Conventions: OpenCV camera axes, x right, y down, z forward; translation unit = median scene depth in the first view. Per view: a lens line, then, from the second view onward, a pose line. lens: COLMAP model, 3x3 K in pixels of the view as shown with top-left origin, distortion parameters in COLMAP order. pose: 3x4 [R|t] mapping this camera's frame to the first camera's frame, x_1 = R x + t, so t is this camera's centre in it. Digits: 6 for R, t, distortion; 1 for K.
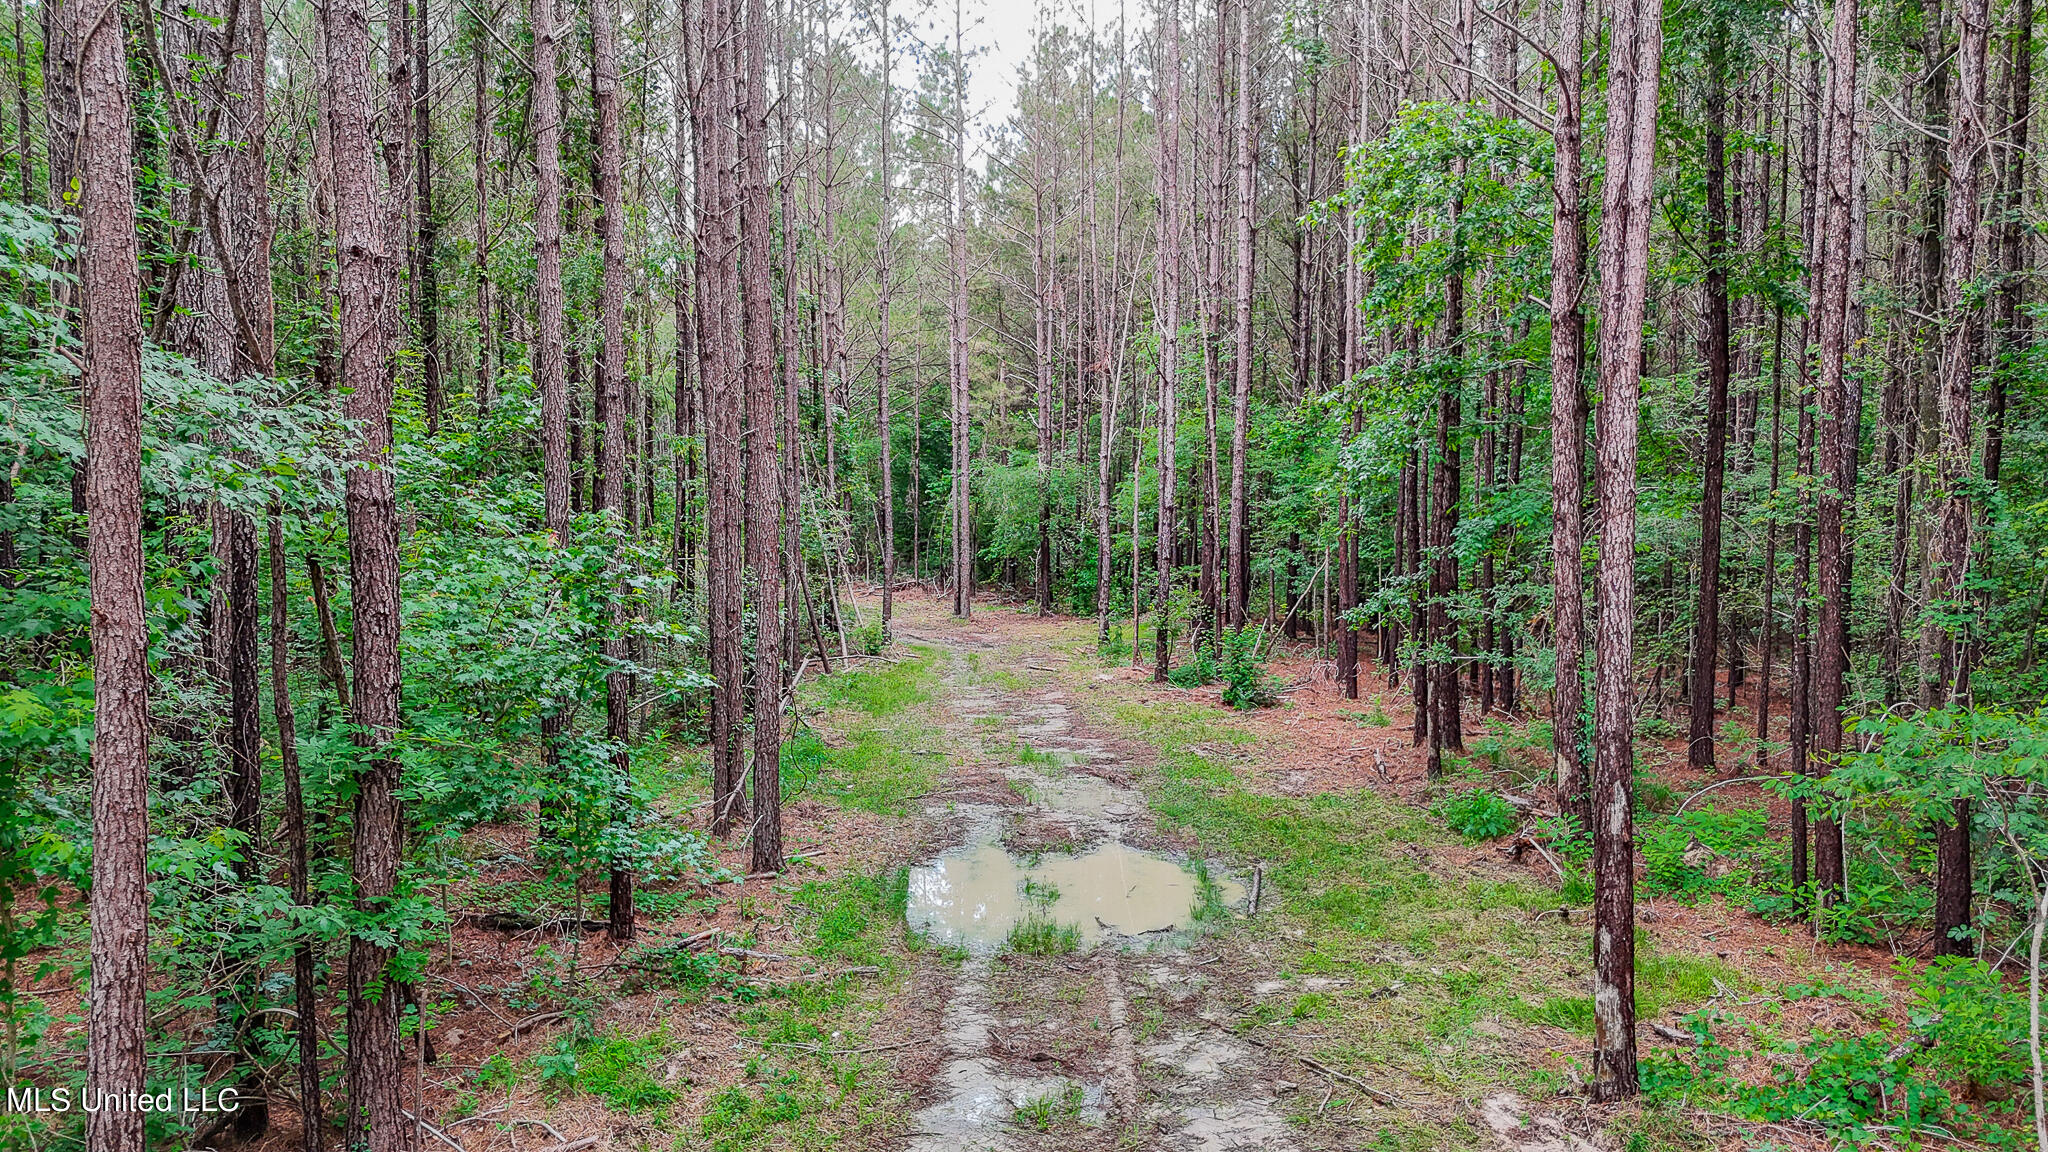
lens RADIAL K [[1505.1, 0, 1023.9], [0, 1505.1, 572.9], [0, 0, 1]] dist [0.063670, -0.056253]
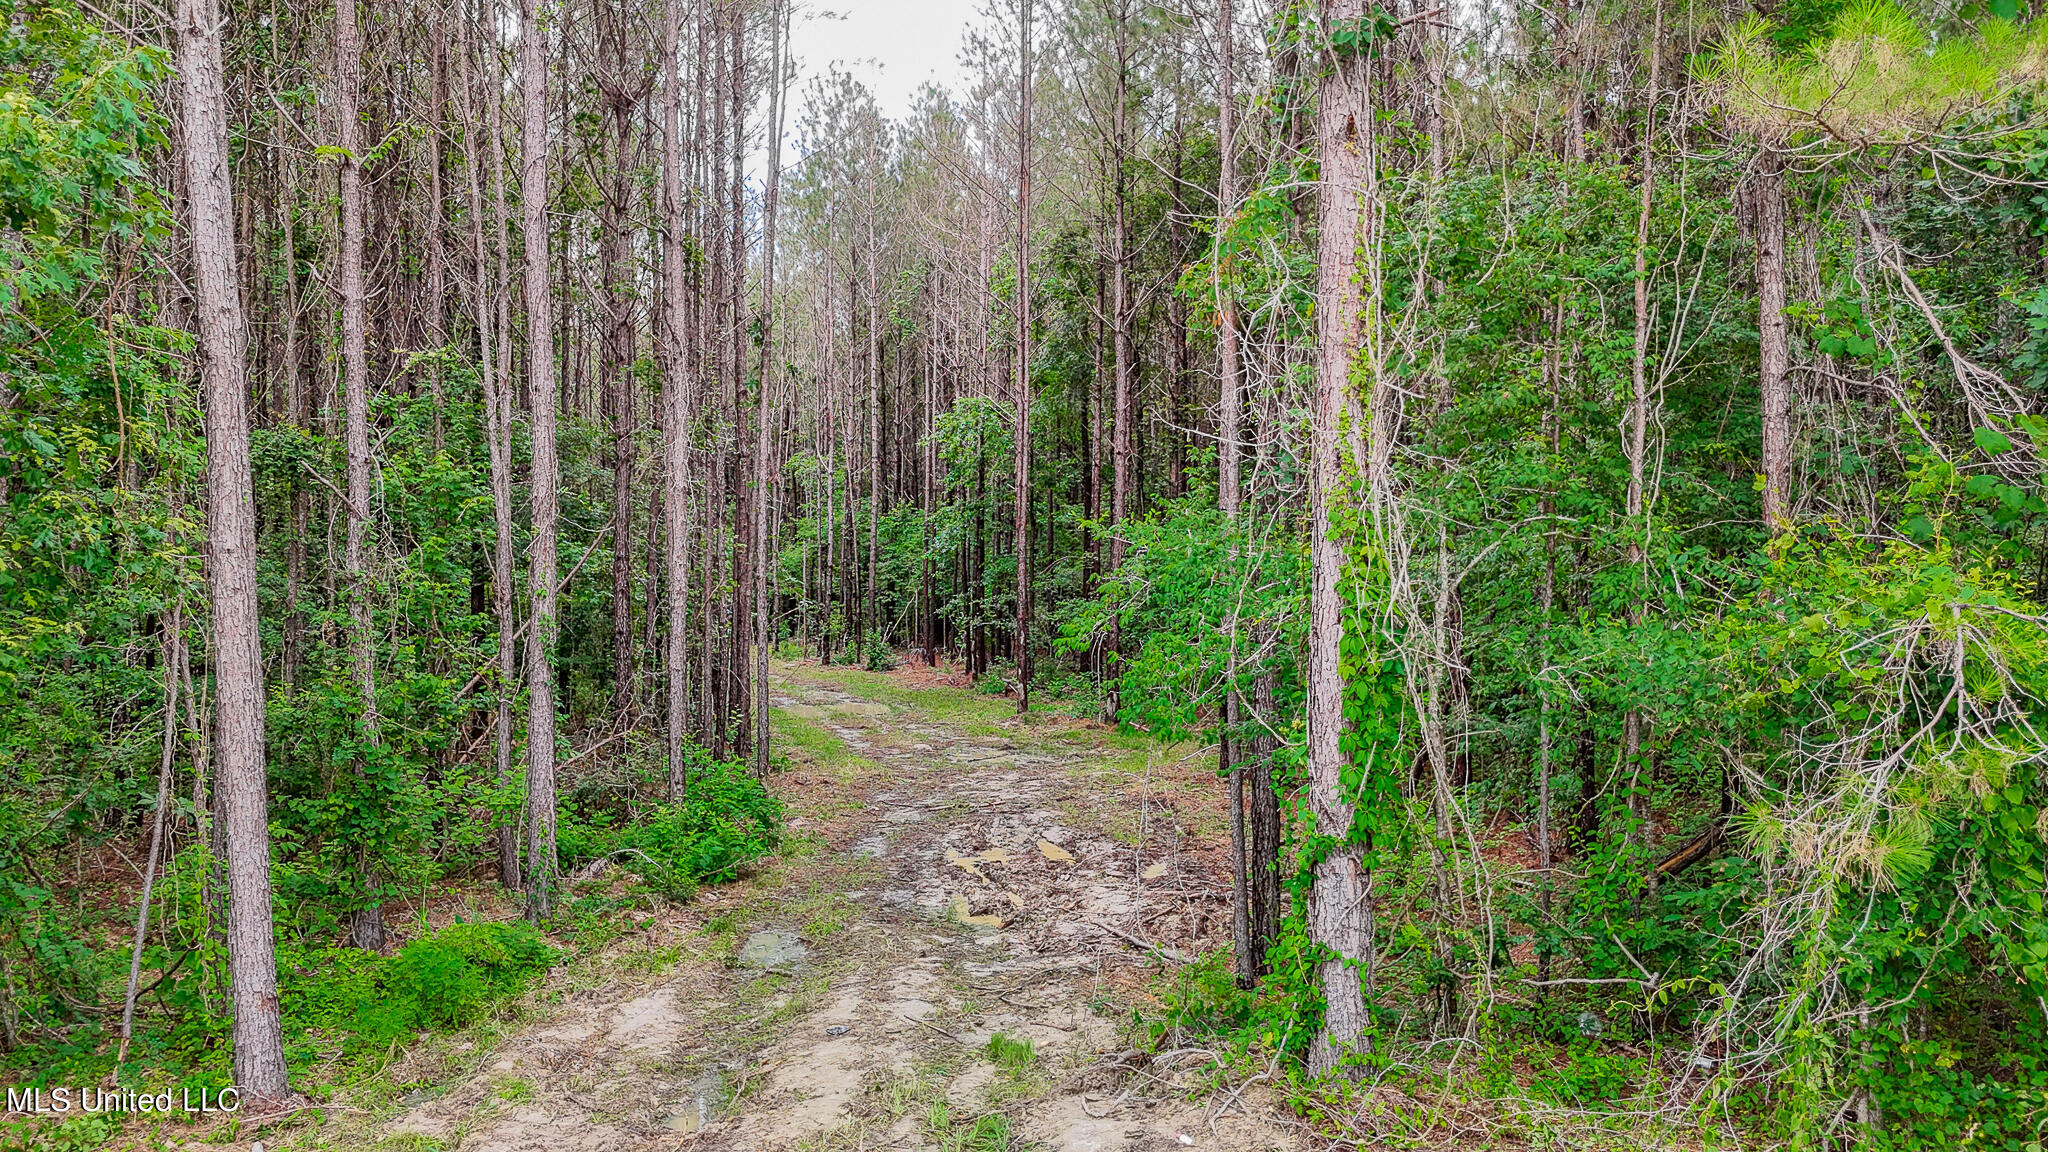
lens RADIAL K [[1505.1, 0, 1023.7], [0, 1505.1, 575.1], [0, 0, 1]] dist [0.063670, -0.056253]
pose [[0.954220, -0.000349, 0.299104, -0.302358], [0.014676, 0.998849, -0.045654, 0.070180], [-0.298744, 0.047954, 0.953128, -1.067696]]
